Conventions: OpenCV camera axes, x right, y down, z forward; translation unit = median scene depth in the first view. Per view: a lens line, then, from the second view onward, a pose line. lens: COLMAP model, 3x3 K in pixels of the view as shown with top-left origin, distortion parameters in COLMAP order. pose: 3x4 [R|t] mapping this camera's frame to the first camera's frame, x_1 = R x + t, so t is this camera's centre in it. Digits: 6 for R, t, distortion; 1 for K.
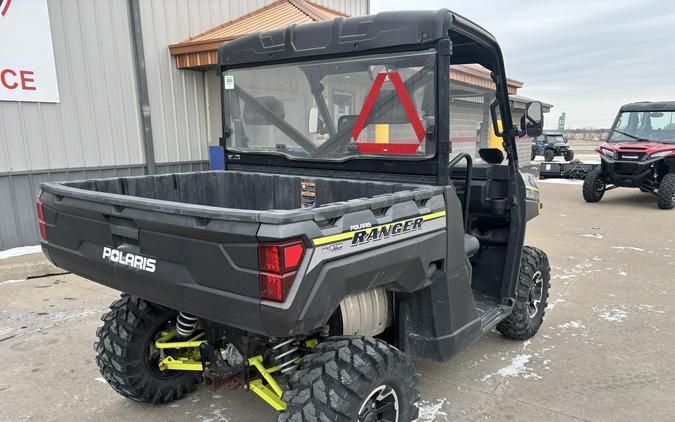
lens RADIAL K [[509.2, 0, 349.7], [0, 509.2, 244.5], [0, 0, 1]] dist [0.016794, 0.000658]
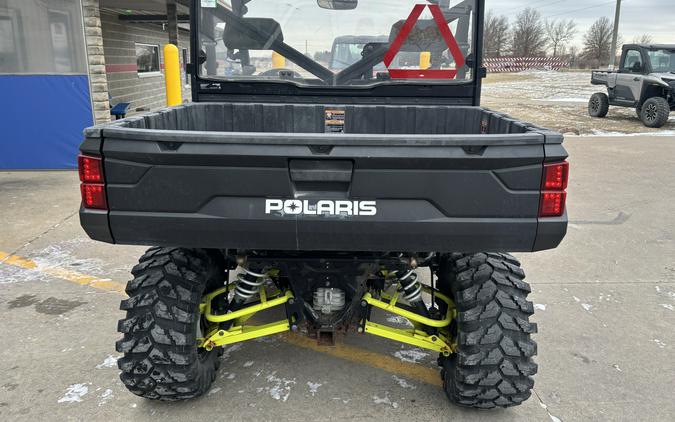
lens RADIAL K [[505.5, 0, 345.8], [0, 505.5, 164.5], [0, 0, 1]] dist [0.036952, -0.000758]
pose [[0.816034, -0.109414, 0.567554, -0.673202], [0.115347, 0.992996, 0.025585, -0.045312], [-0.566378, 0.044588, 0.822939, 0.219243]]
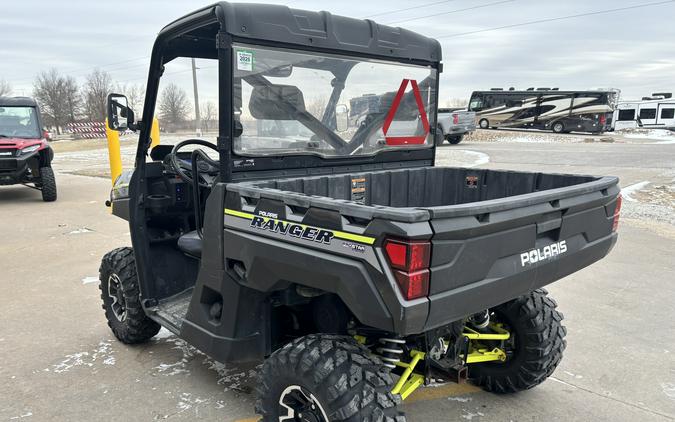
lens RADIAL K [[509.2, 0, 334.7], [0, 509.2, 247.3], [0, 0, 1]] dist [0.006580, 0.002688]
pose [[0.201958, -0.228797, 0.952294, -1.157902], [0.213810, 0.959177, 0.185107, -0.203090], [-0.955771, 0.166226, 0.242633, 0.894069]]
